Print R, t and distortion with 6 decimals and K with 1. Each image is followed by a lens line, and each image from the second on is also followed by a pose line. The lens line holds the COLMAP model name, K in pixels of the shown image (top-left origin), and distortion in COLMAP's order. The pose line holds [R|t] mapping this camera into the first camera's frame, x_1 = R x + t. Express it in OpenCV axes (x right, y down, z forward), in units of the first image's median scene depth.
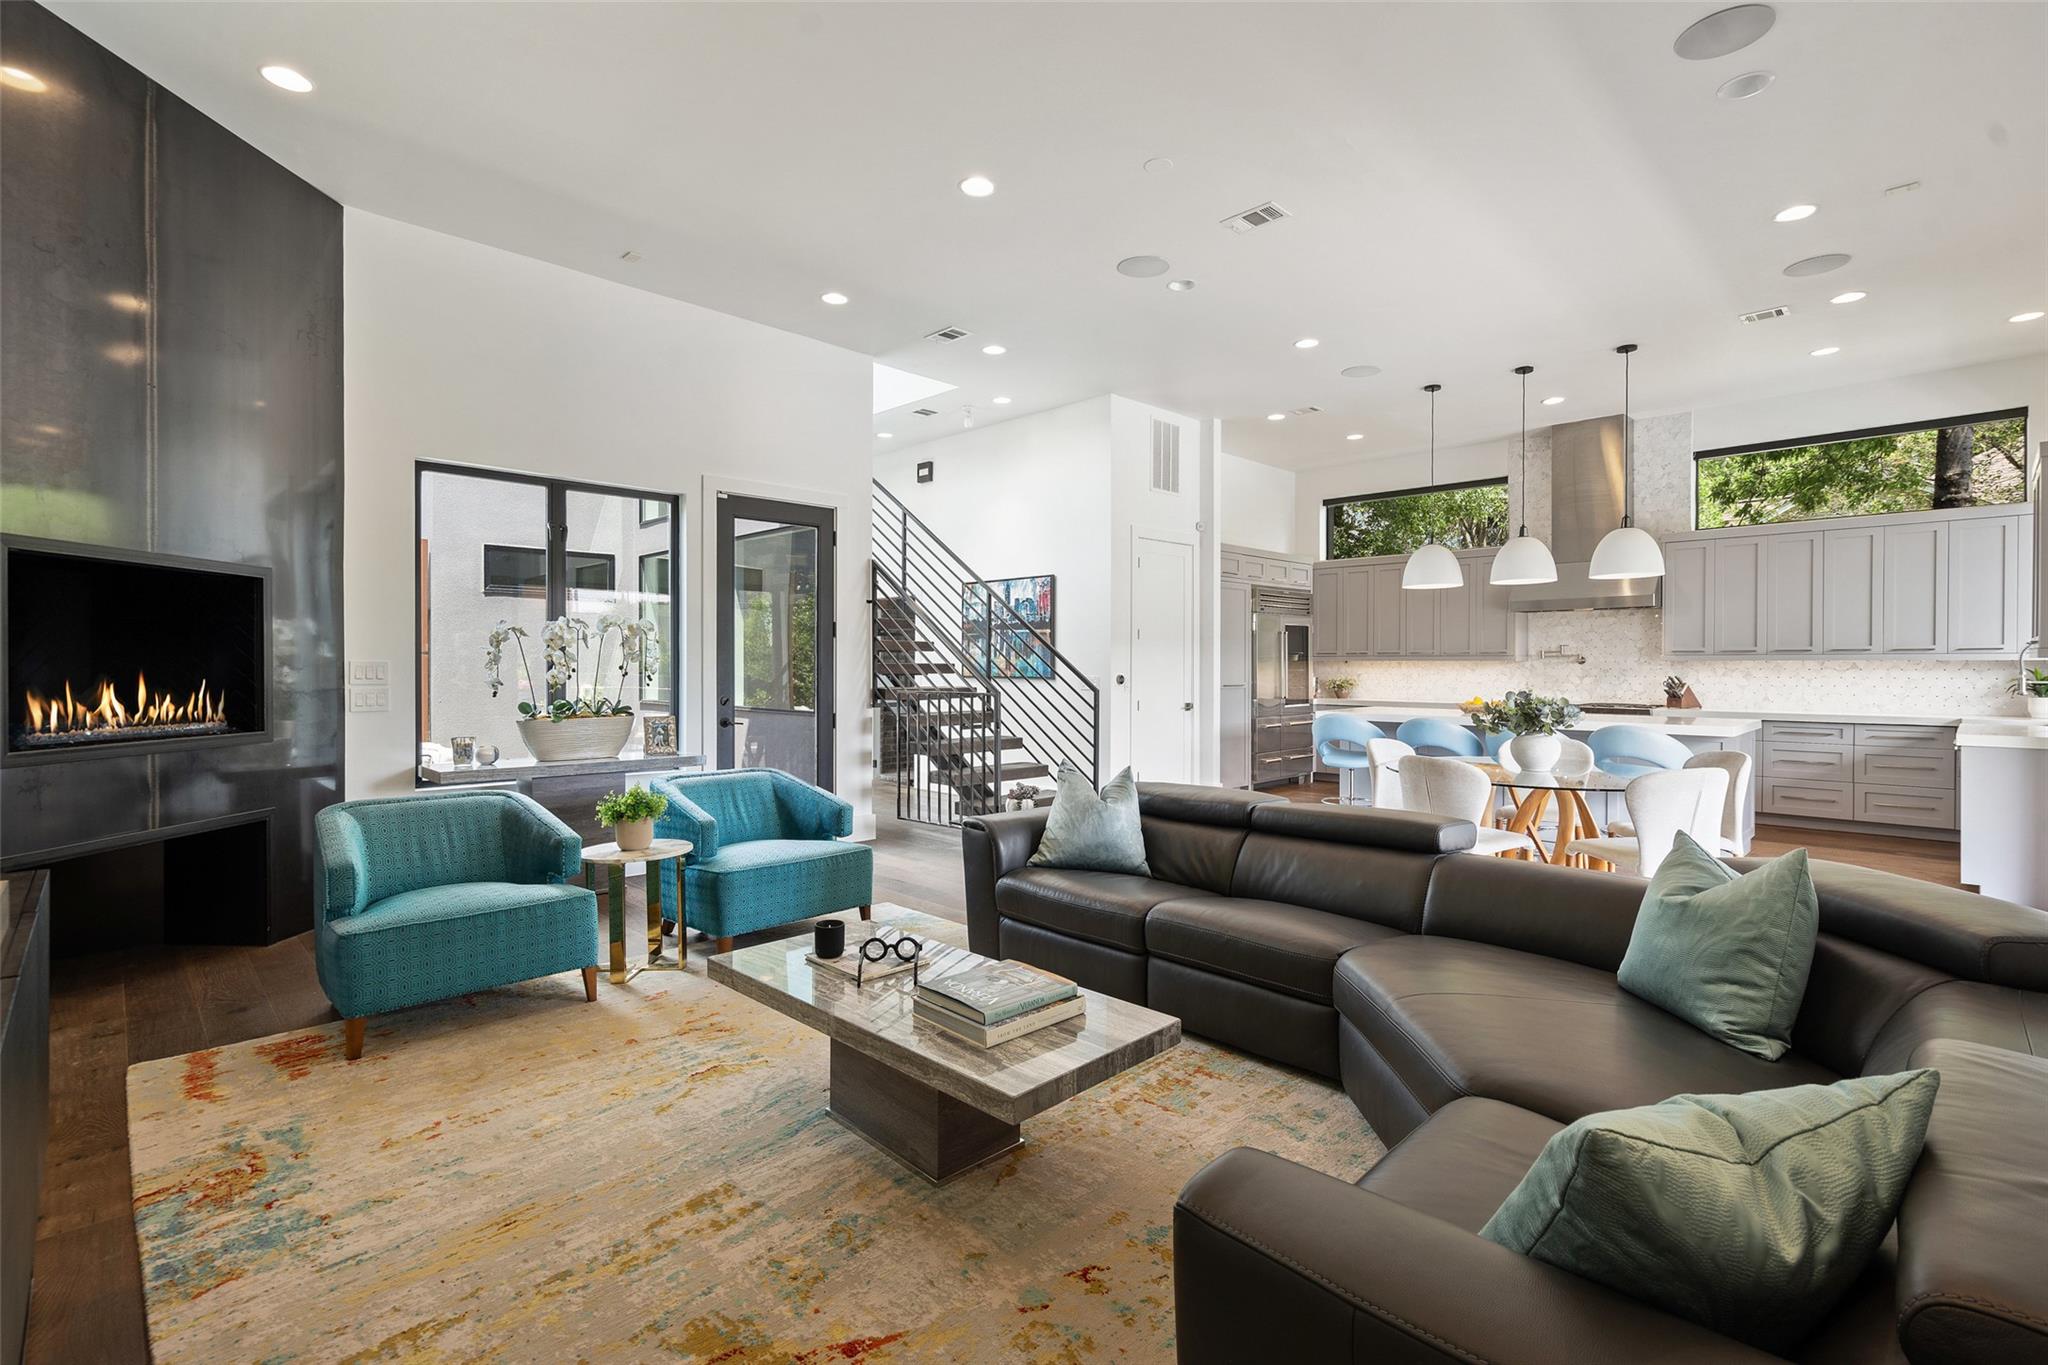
lens RADIAL K [[915.3, 0, 1038.9], [0, 915.3, 669.5], [0, 0, 1]] dist [-0.003963, -0.000395]
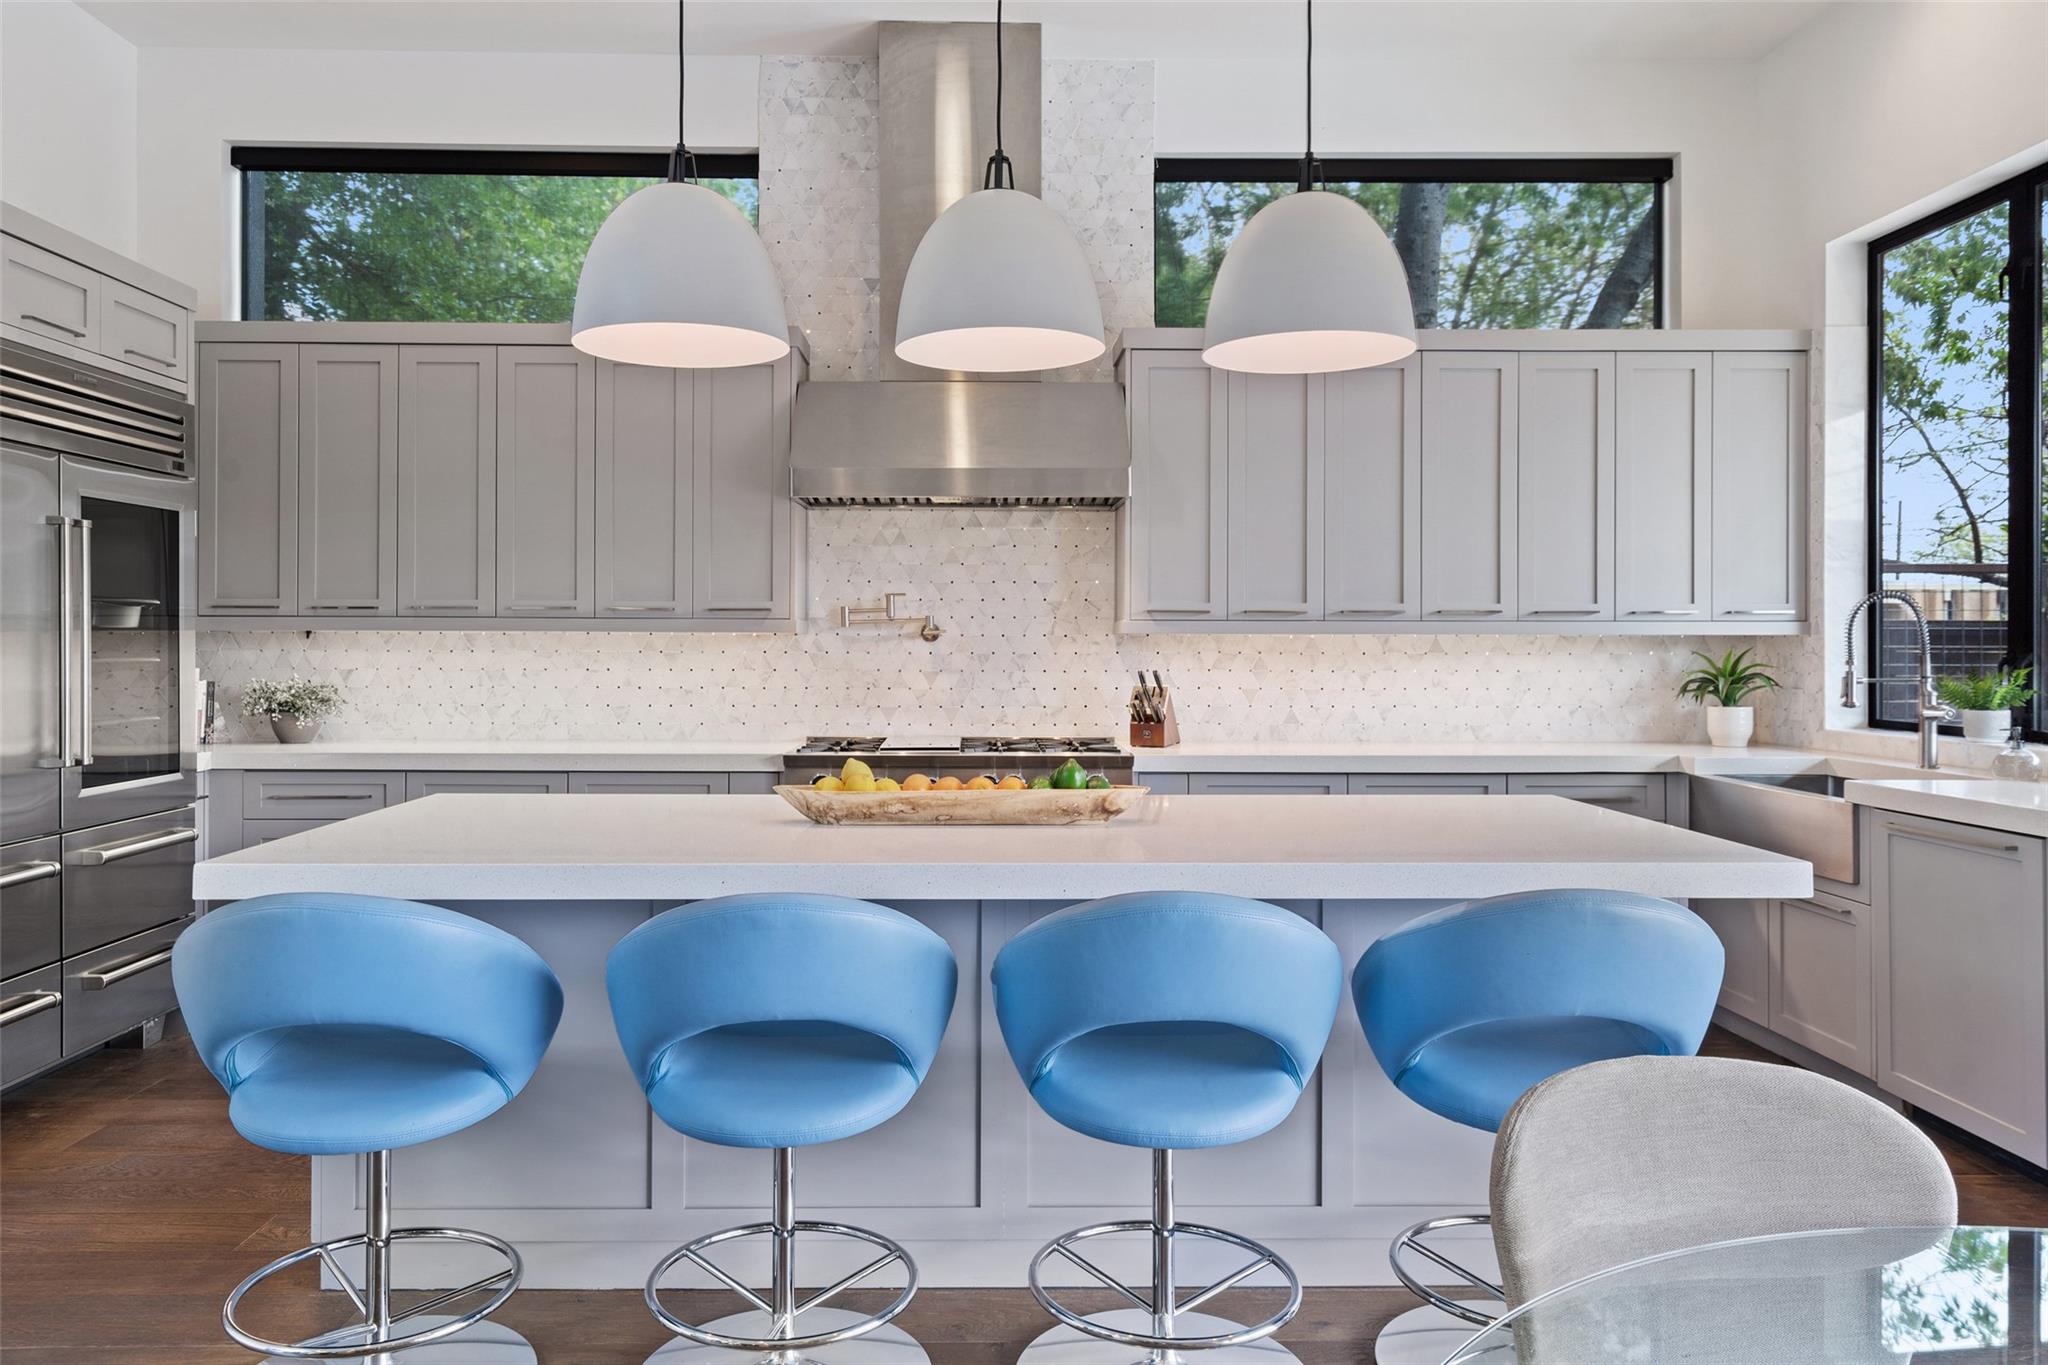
lens RADIAL K [[1425.1, 0, 995.1], [0, 1425.1, 638.8], [0, 0, 1]] dist [0.021180, 0.001305]
pose [[0.699633, 0.002194, 0.714499, 0.174714], [0.001760, 0.999987, -0.004794, -0.004155], [-0.714500, 0.004612, 0.699620, 0.575879]]
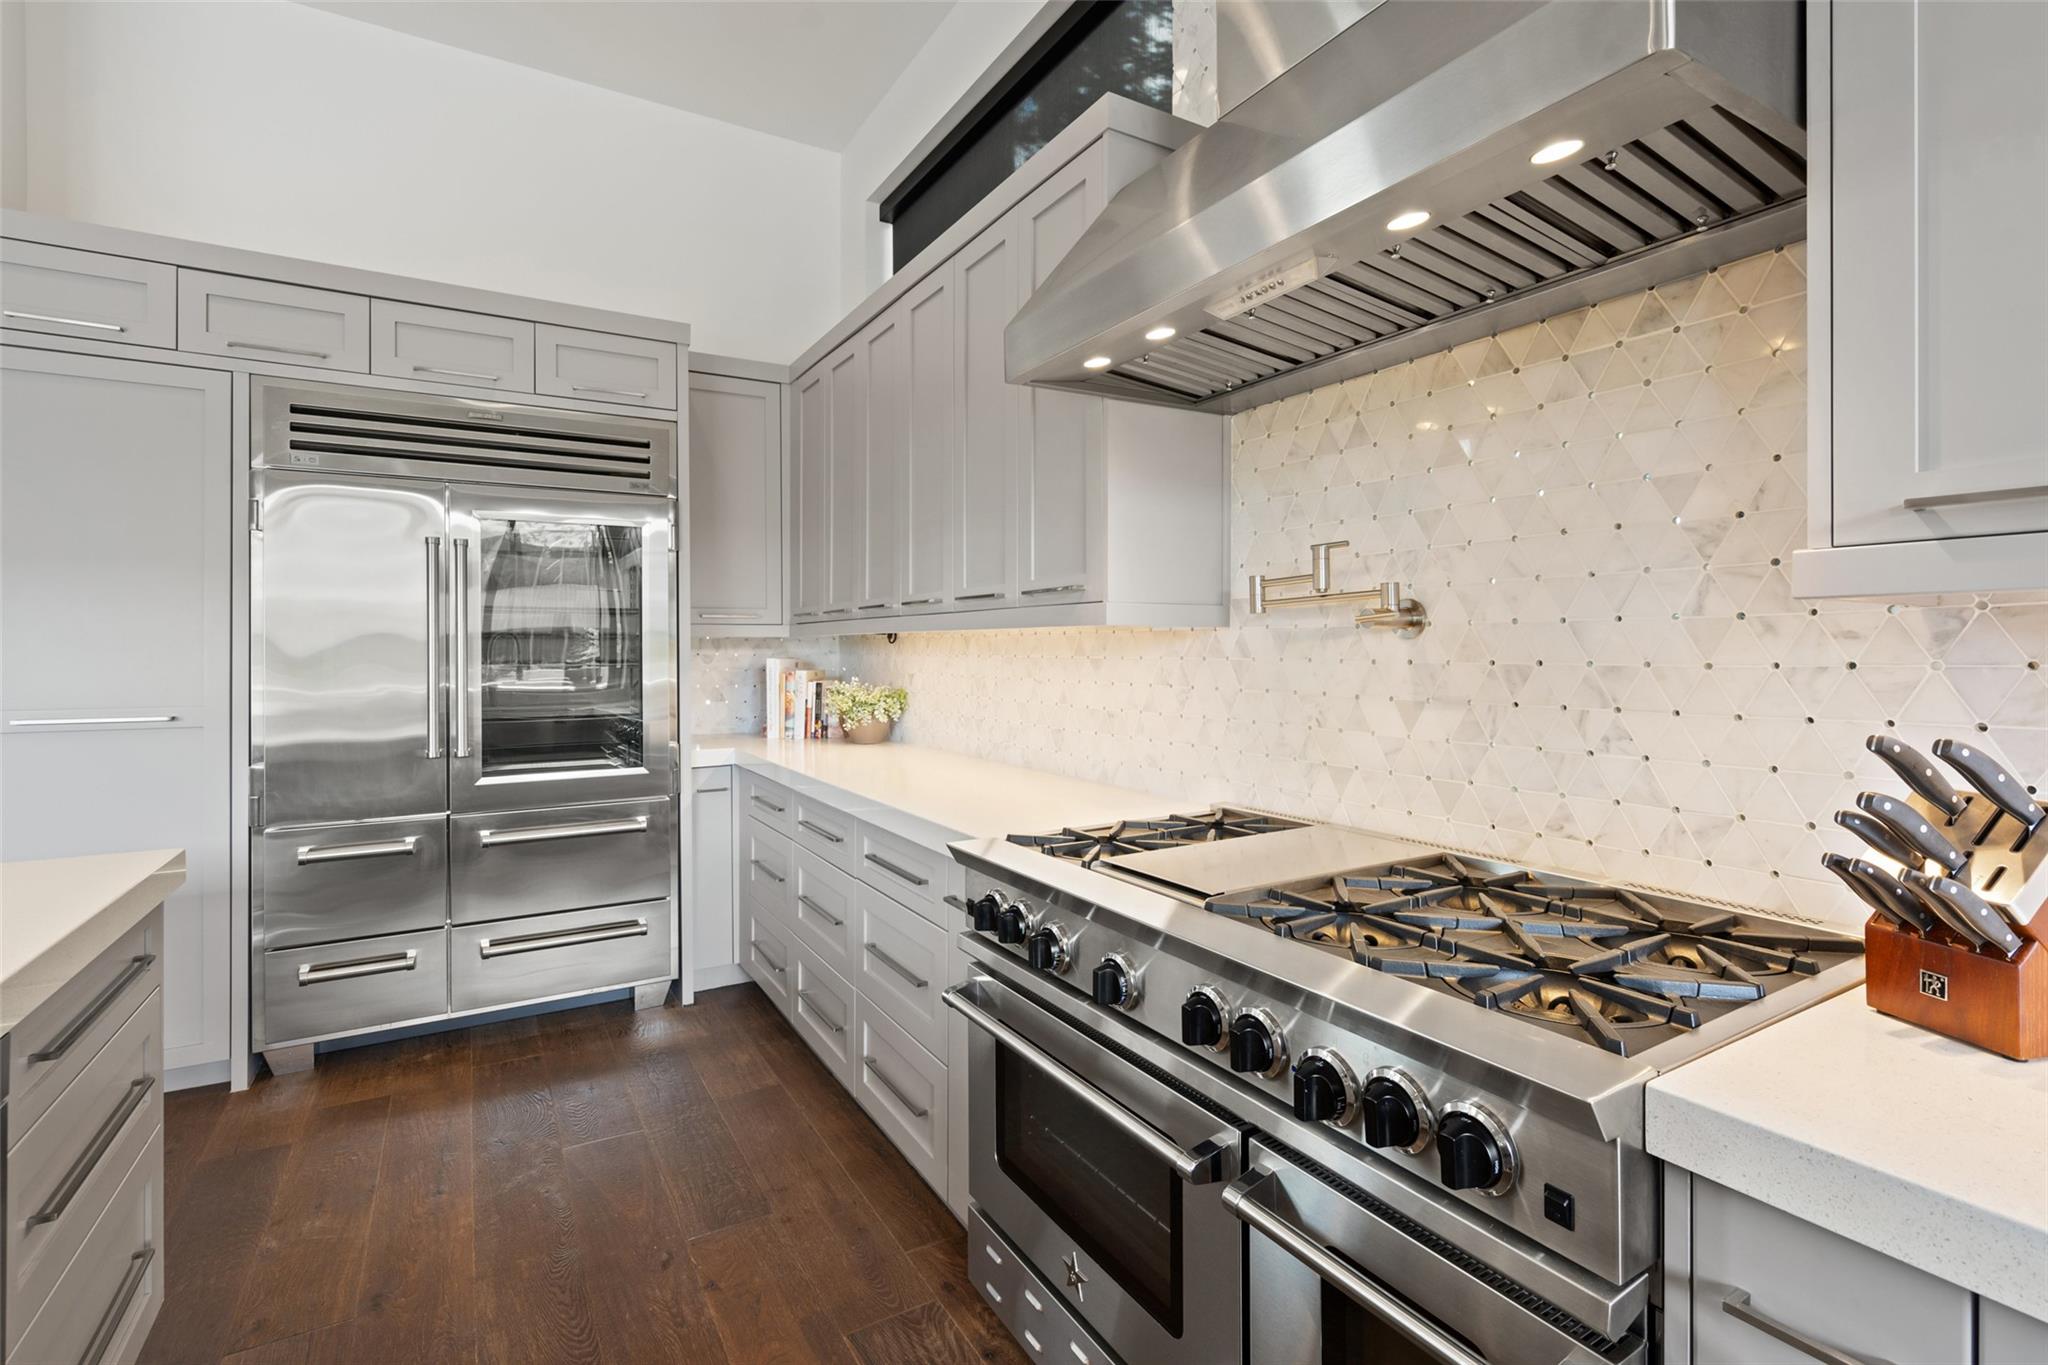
lens RADIAL K [[949.3, 0, 1019.8], [0, 949.3, 645.2], [0, 0, 1]] dist [-0.002637, 0.001140]
pose [[0.968226, -0.004745, -0.250033, 0.602530], [0.002316, 0.999947, -0.010007, -0.002502], [0.250067, 0.009109, 0.968186, 0.840753]]
